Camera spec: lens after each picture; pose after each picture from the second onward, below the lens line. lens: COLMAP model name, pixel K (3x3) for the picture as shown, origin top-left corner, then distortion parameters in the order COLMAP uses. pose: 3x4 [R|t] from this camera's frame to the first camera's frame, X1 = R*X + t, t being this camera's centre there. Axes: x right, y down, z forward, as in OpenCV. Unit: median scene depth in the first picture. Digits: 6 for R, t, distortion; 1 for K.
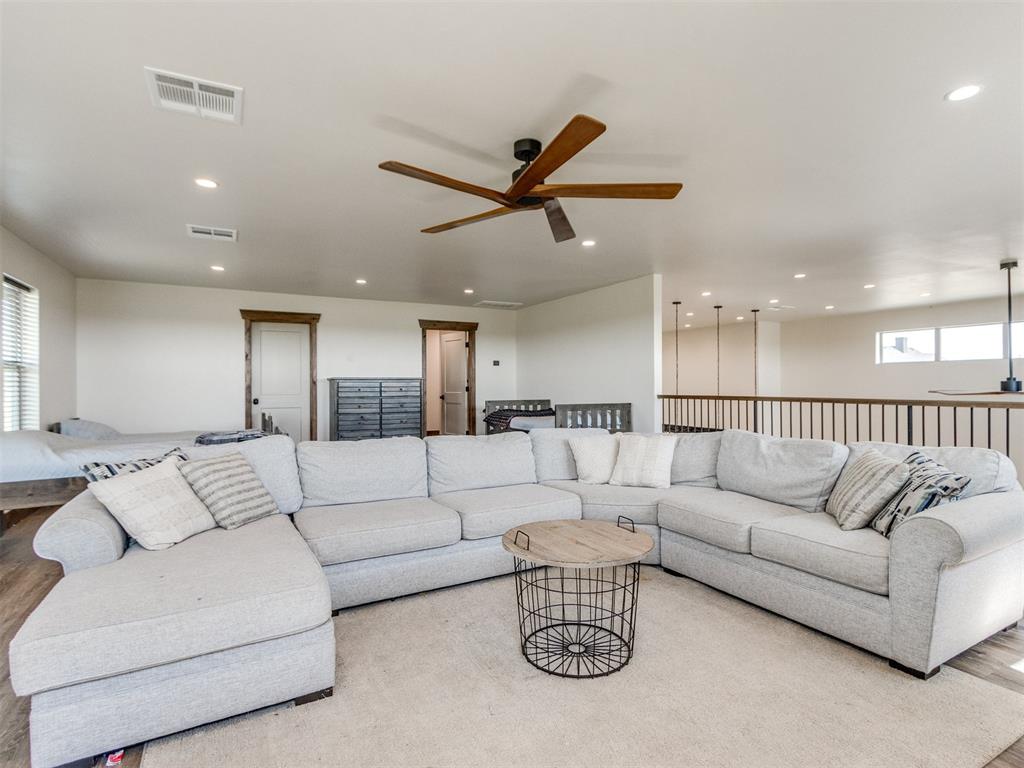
lens RADIAL K [[532.8, 0, 512.0], [0, 532.8, 384.0], [0, 0, 1]] dist [-0.002722, 0.023517]
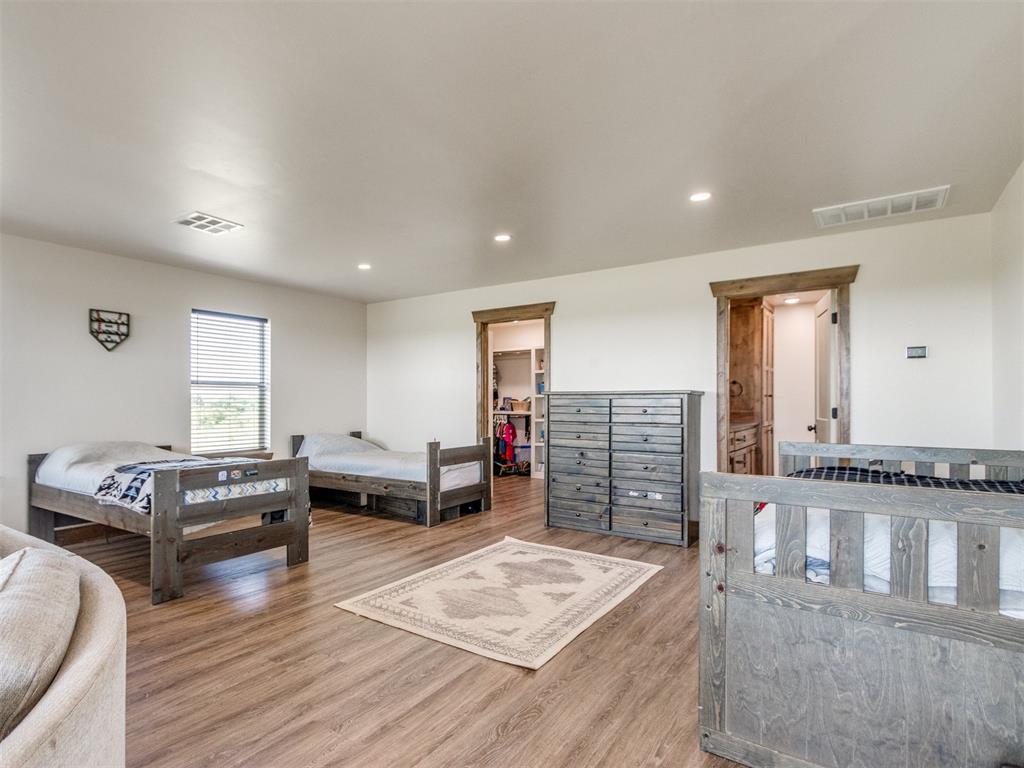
lens RADIAL K [[532.8, 0, 512.0], [0, 532.8, 384.0], [0, 0, 1]] dist [-0.002722, 0.023517]
pose [[0.428418, -0.025976, -0.903207, 0.251573], [-0.002138, 0.999555, -0.029762, -0.001576], [0.903578, 0.014681, 0.428171, 0.638539]]
